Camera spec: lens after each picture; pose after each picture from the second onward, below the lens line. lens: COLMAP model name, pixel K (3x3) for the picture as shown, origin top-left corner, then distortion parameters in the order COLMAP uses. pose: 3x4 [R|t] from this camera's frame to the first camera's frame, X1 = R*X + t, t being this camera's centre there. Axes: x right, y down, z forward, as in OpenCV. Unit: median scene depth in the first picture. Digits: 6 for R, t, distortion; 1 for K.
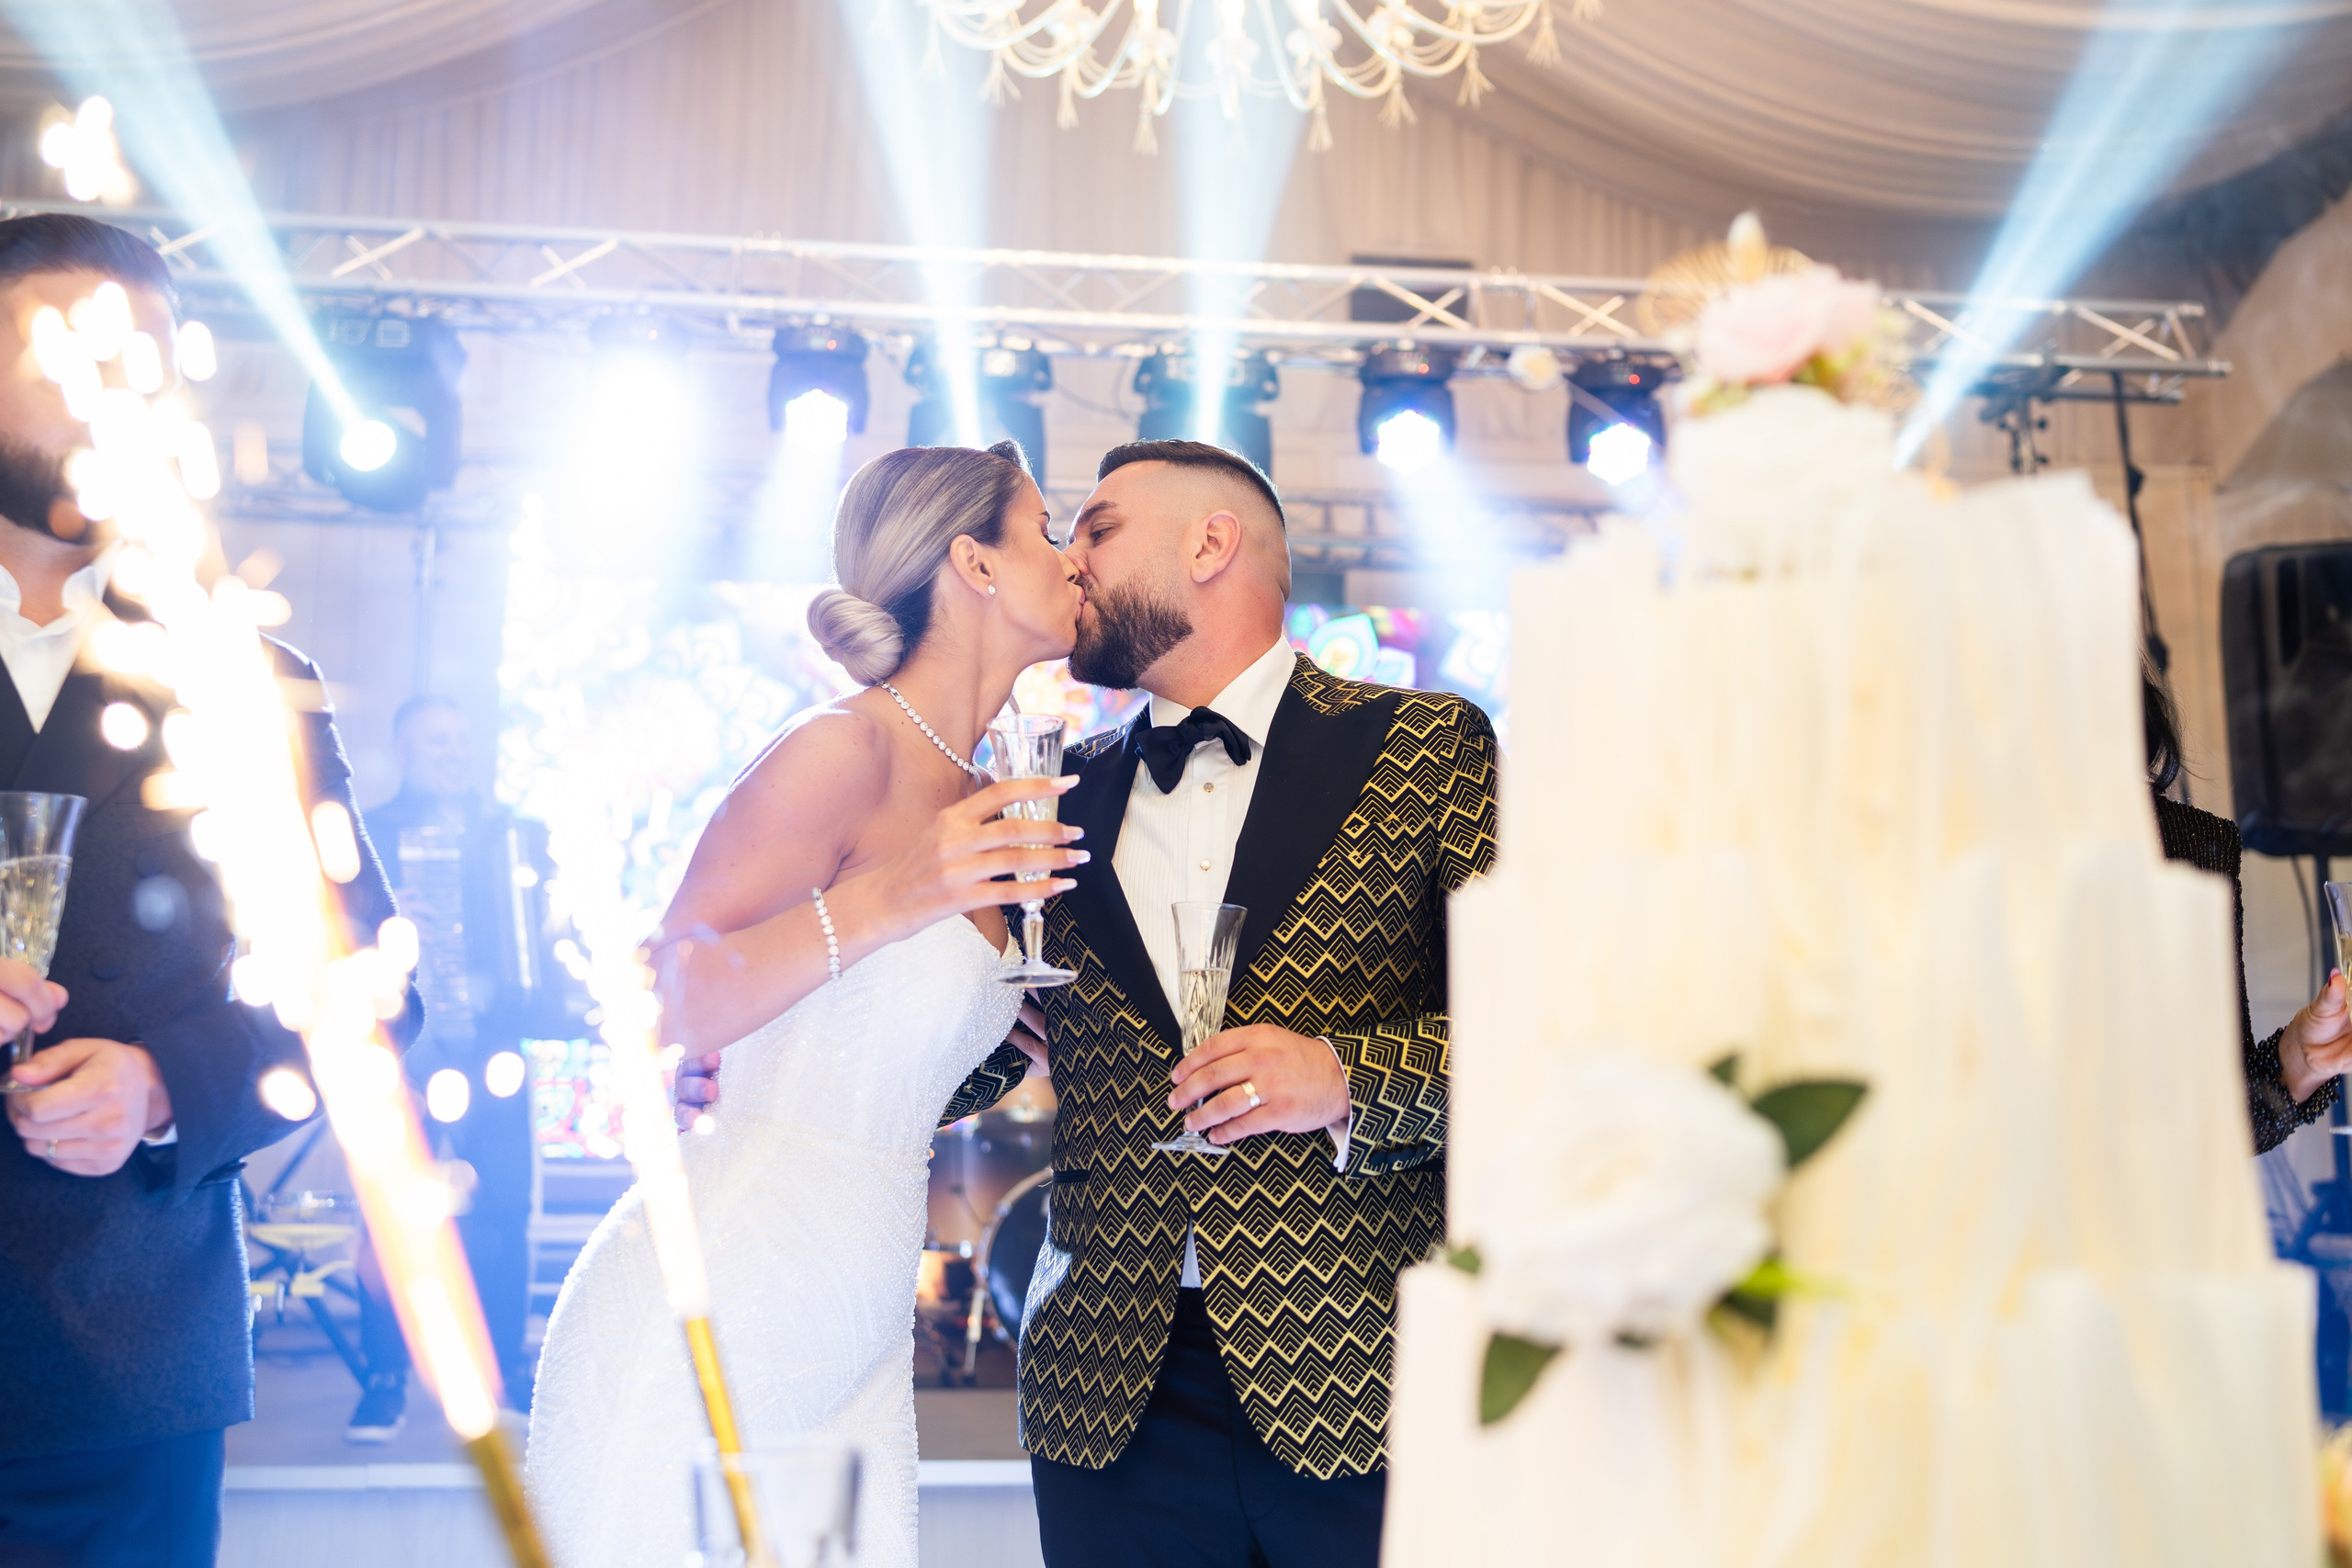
lens RADIAL K [[2240.2, 0, 1176.0], [0, 2240.2, 784.0], [0, 0, 1]] dist [-0.003701, 0.013156]
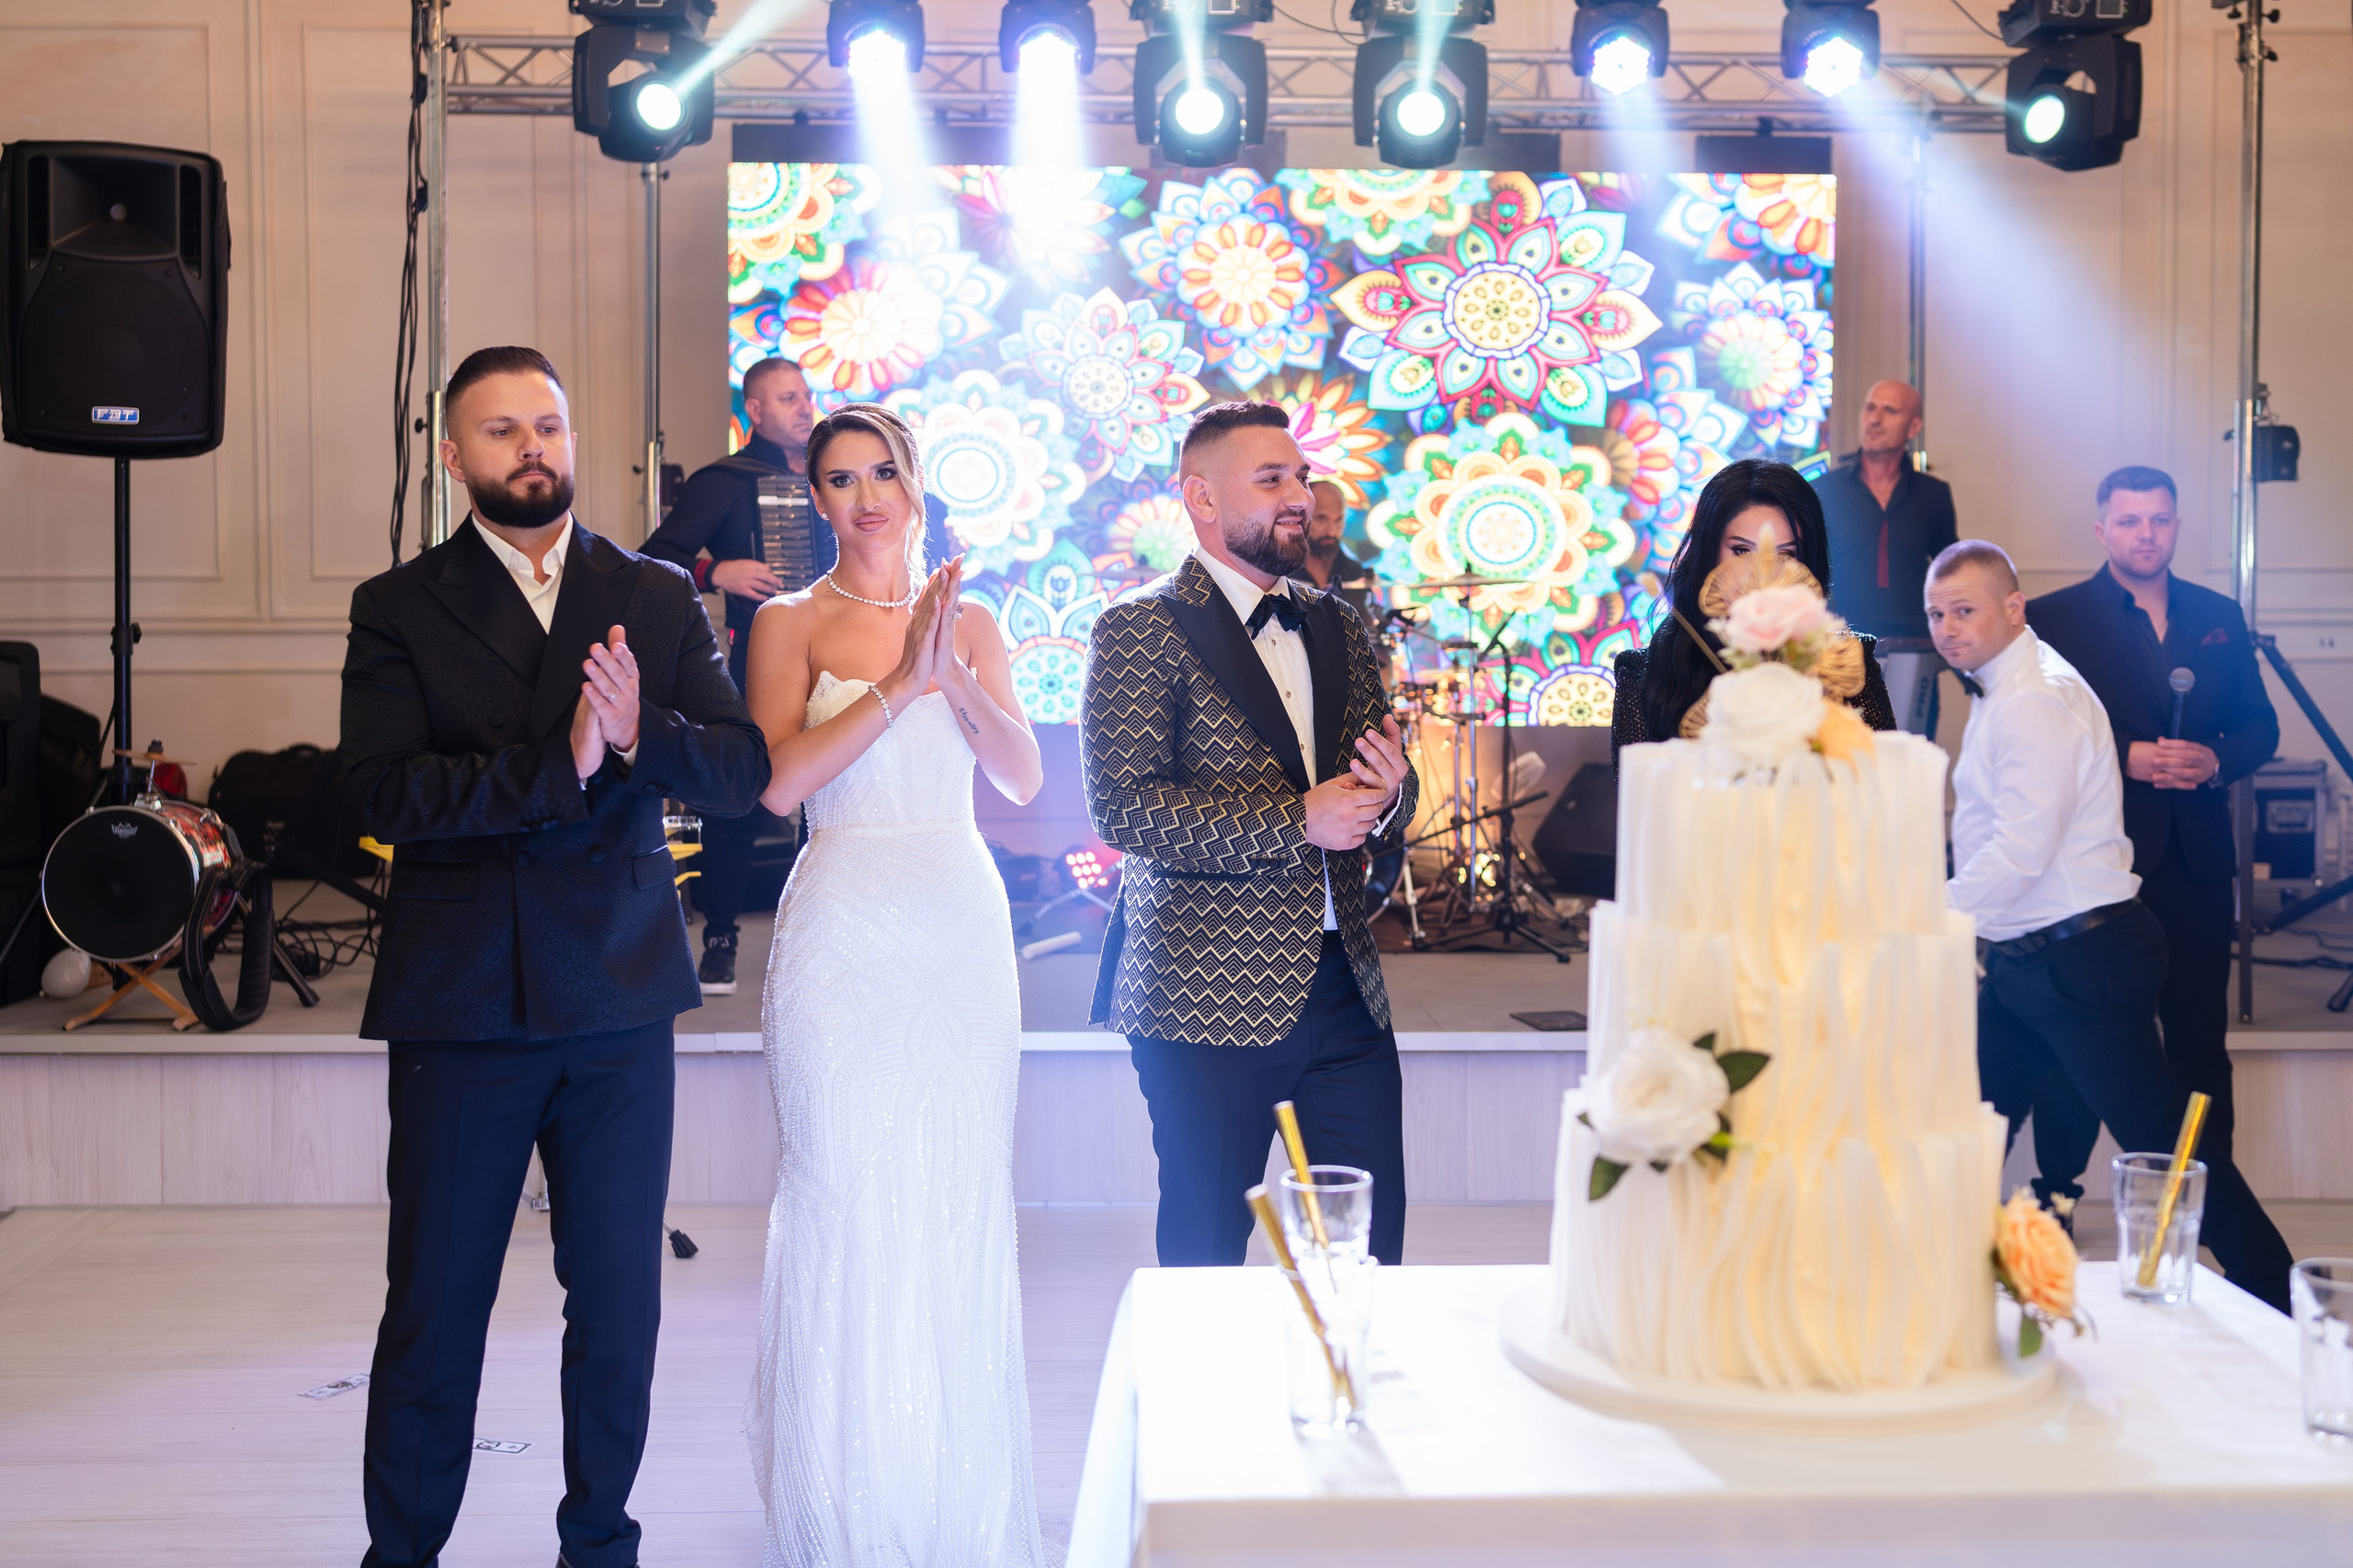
lens RADIAL K [[2488.3, 0, 1160.3], [0, 2488.3, 704.1], [0, 0, 1]] dist [-0.003401, 0.014692]
pose [[0.996409, -0.003396, -0.084605, -0.010962], [0.019816, 0.980799, 0.194013, -0.090750], [0.082321, -0.194993, 0.977344, -0.181188]]
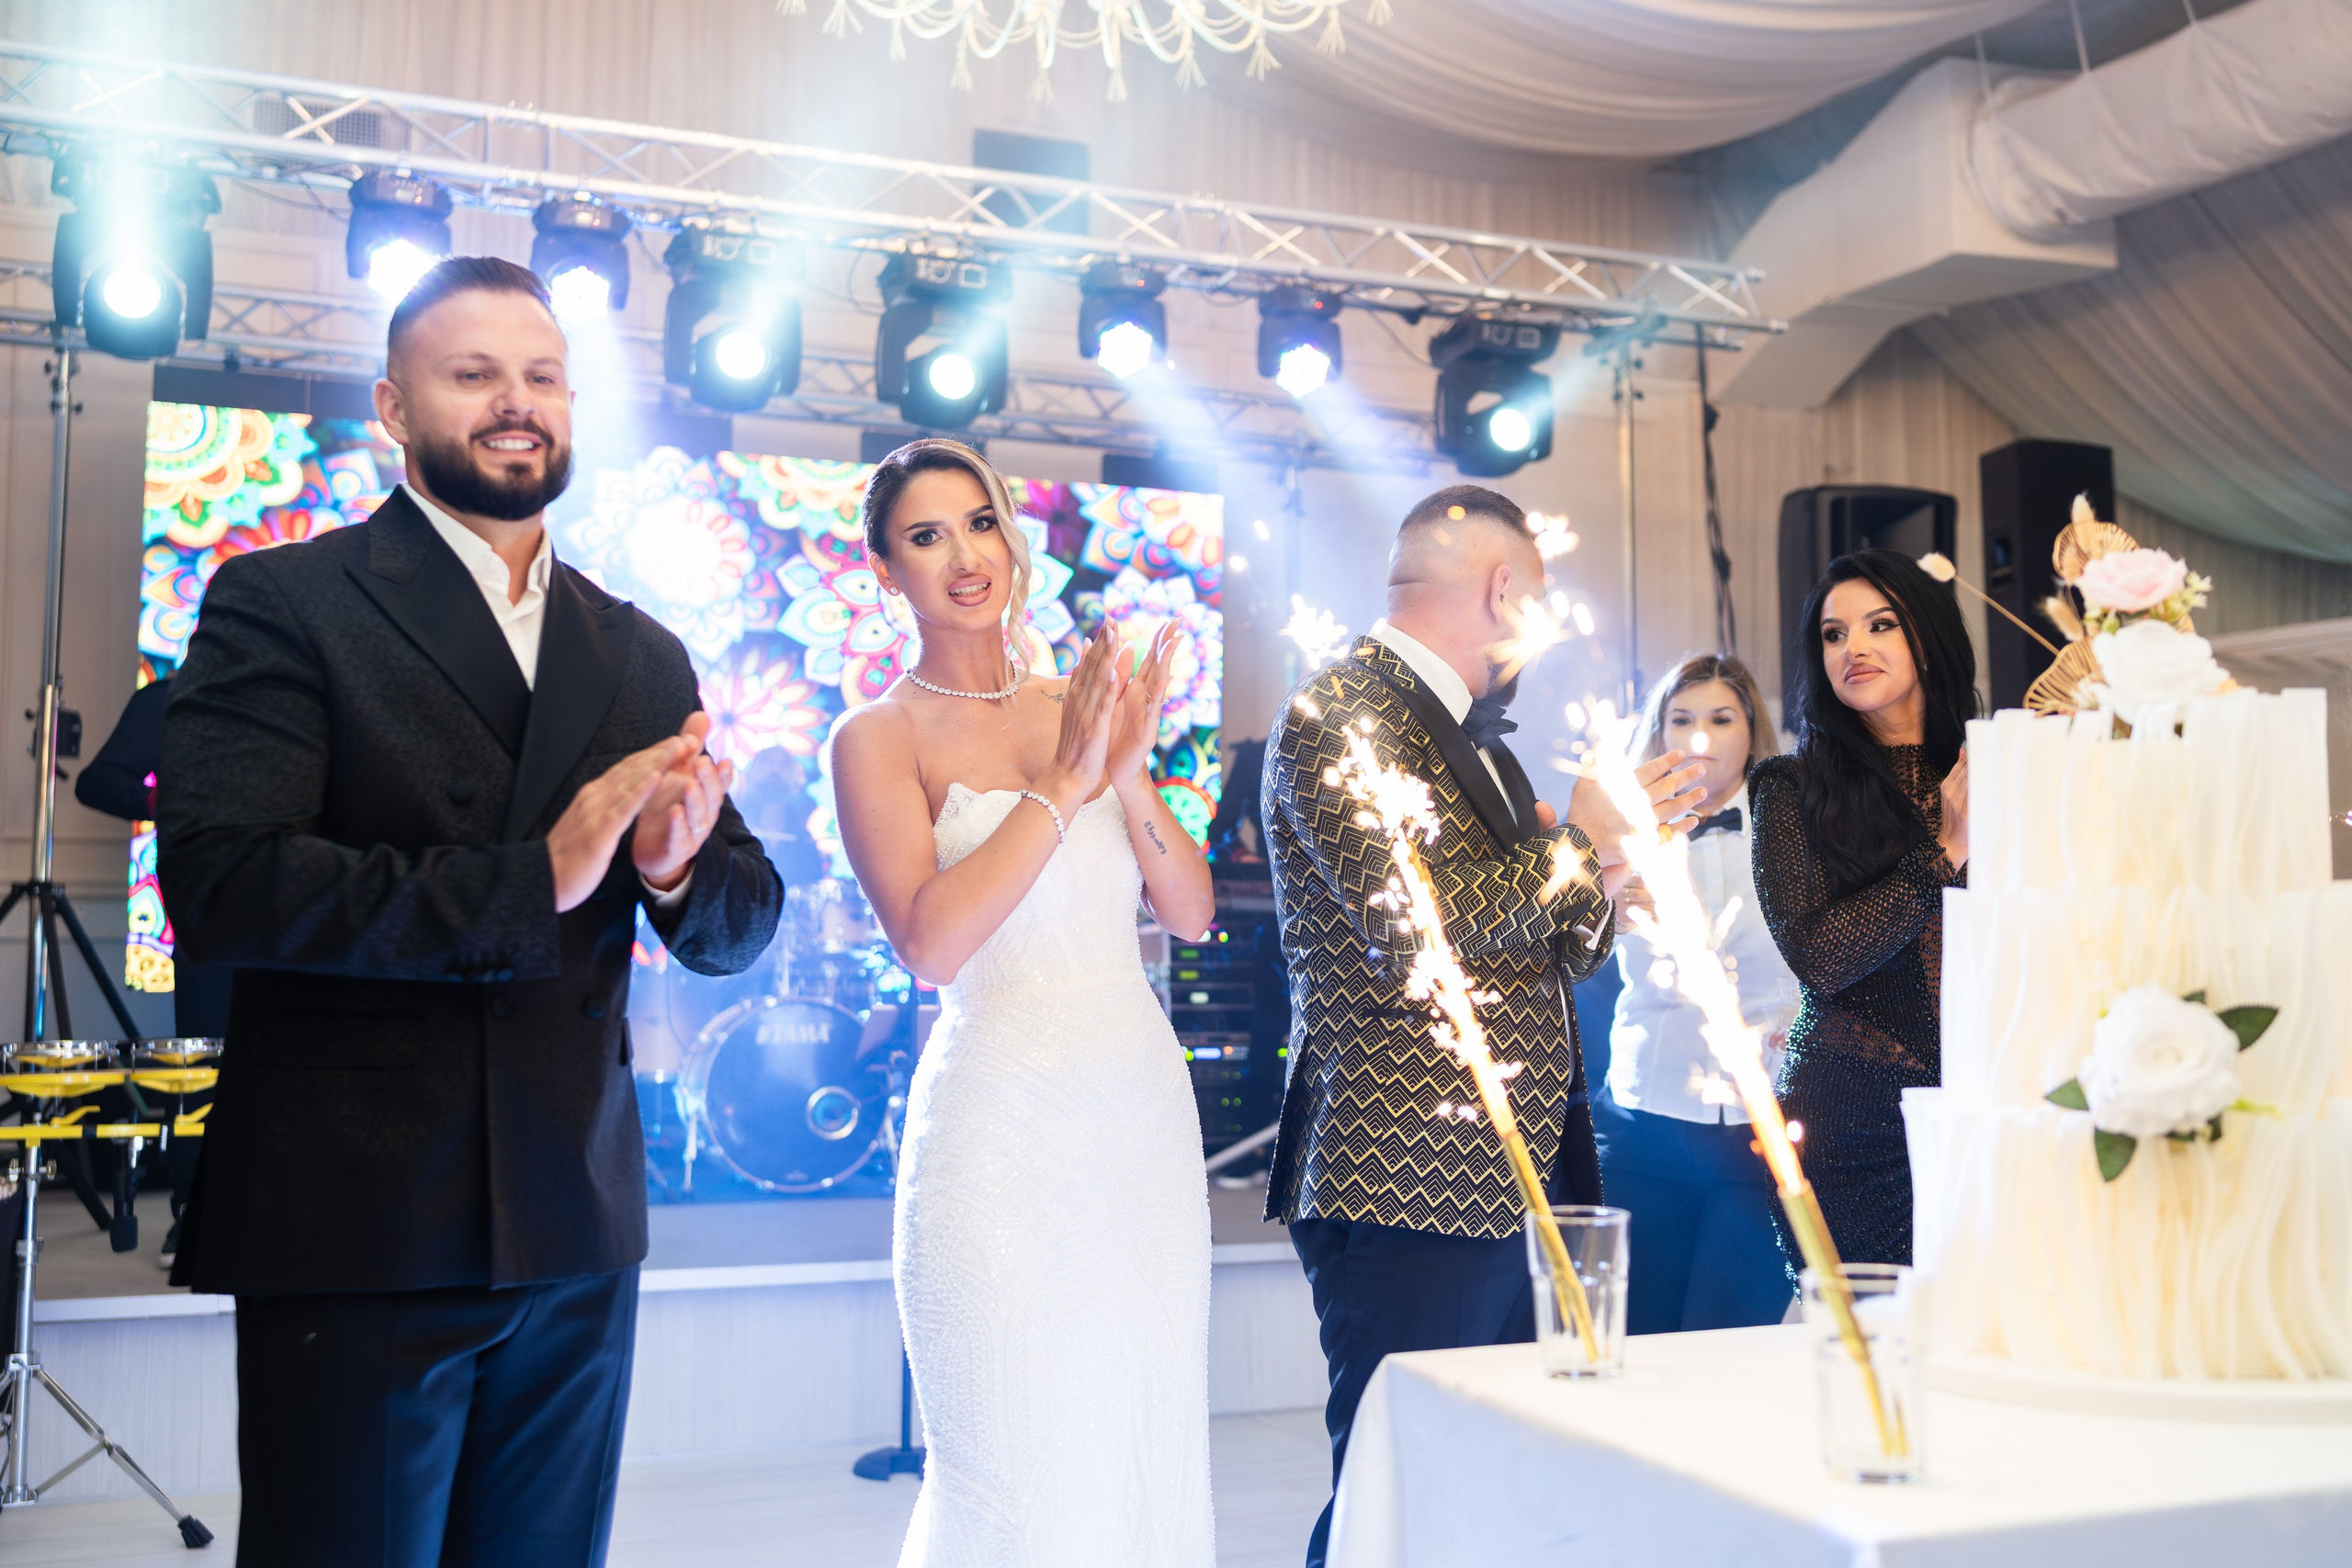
lens RADIAL K [[2240.2, 0, 1176.0], [0, 2240.2, 784.0], [0, 0, 1]] dist [-0.003701, 0.013156]
pose [[0.966139, 0.013208, 0.257684, -0.154491], [-0.034371, 0.996377, 0.077795, -0.025615], [-0.255723, -0.084017, 0.963092, -0.090707]]
